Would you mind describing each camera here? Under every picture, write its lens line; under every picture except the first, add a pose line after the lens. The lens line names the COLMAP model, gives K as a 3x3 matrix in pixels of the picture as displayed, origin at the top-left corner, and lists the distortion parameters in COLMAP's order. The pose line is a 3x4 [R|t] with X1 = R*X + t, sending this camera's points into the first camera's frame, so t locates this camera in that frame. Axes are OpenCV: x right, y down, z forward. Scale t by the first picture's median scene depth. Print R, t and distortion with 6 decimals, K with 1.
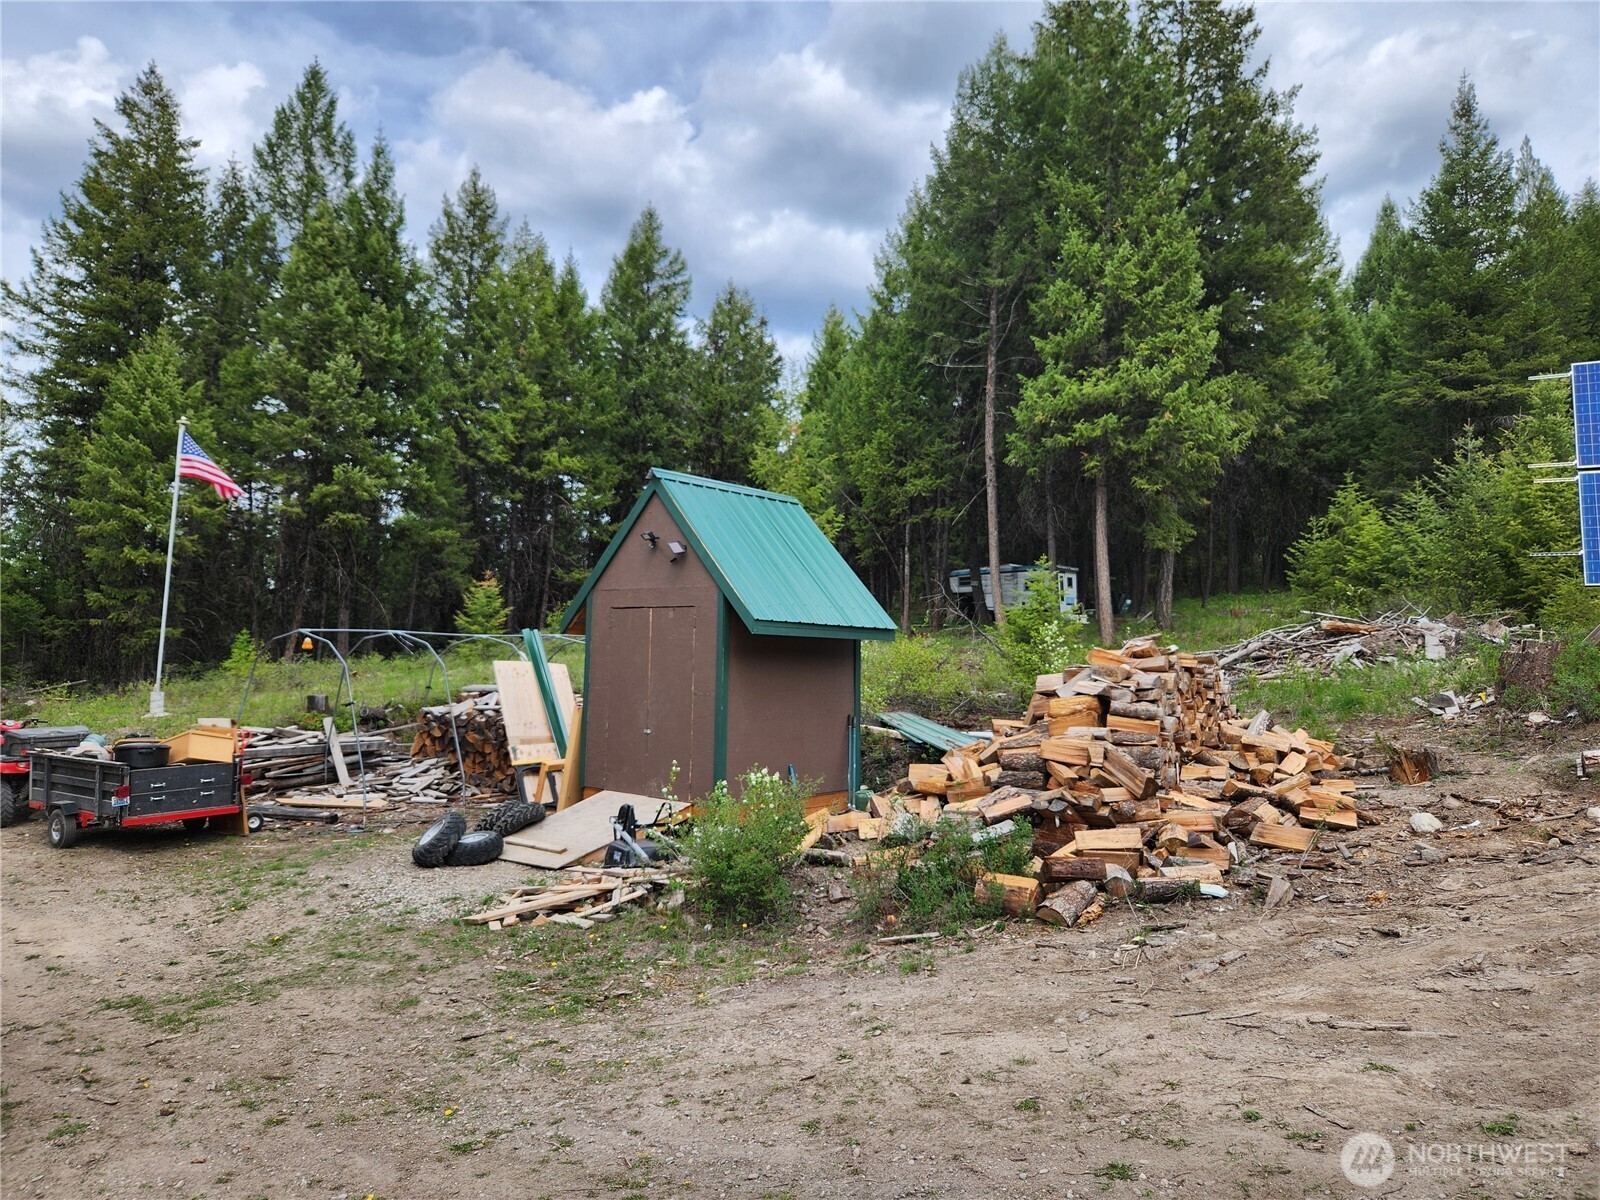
lens RADIAL K [[1074.8, 0, 805.5], [0, 1074.8, 583.4], [0, 0, 1]] dist [0.063759, -0.052643]
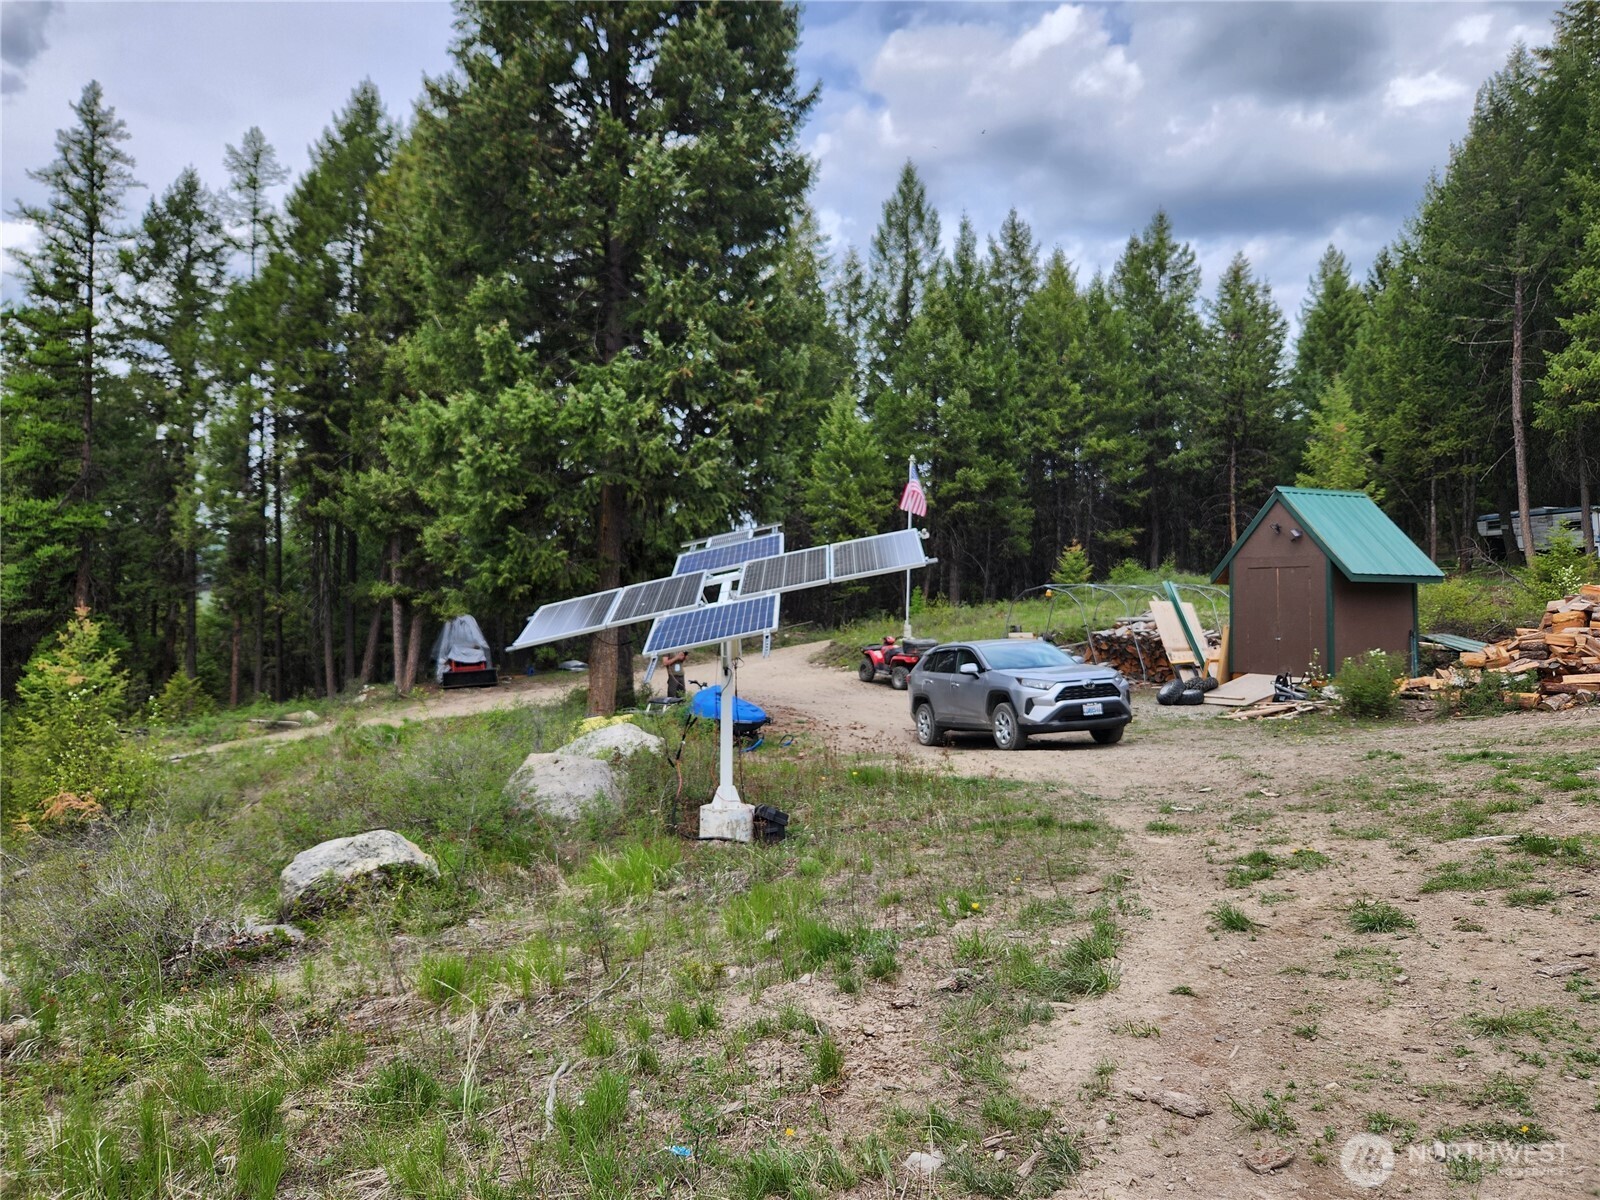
lens RADIAL K [[1074.8, 0, 801.0], [0, 1074.8, 583.3], [0, 0, 1]] dist [0.063759, -0.052643]
pose [[0.913407, -0.028026, -0.406083, -0.065078], [0.047156, 0.998195, 0.037178, -0.025665], [0.404308, -0.053108, 0.913080, -0.433990]]
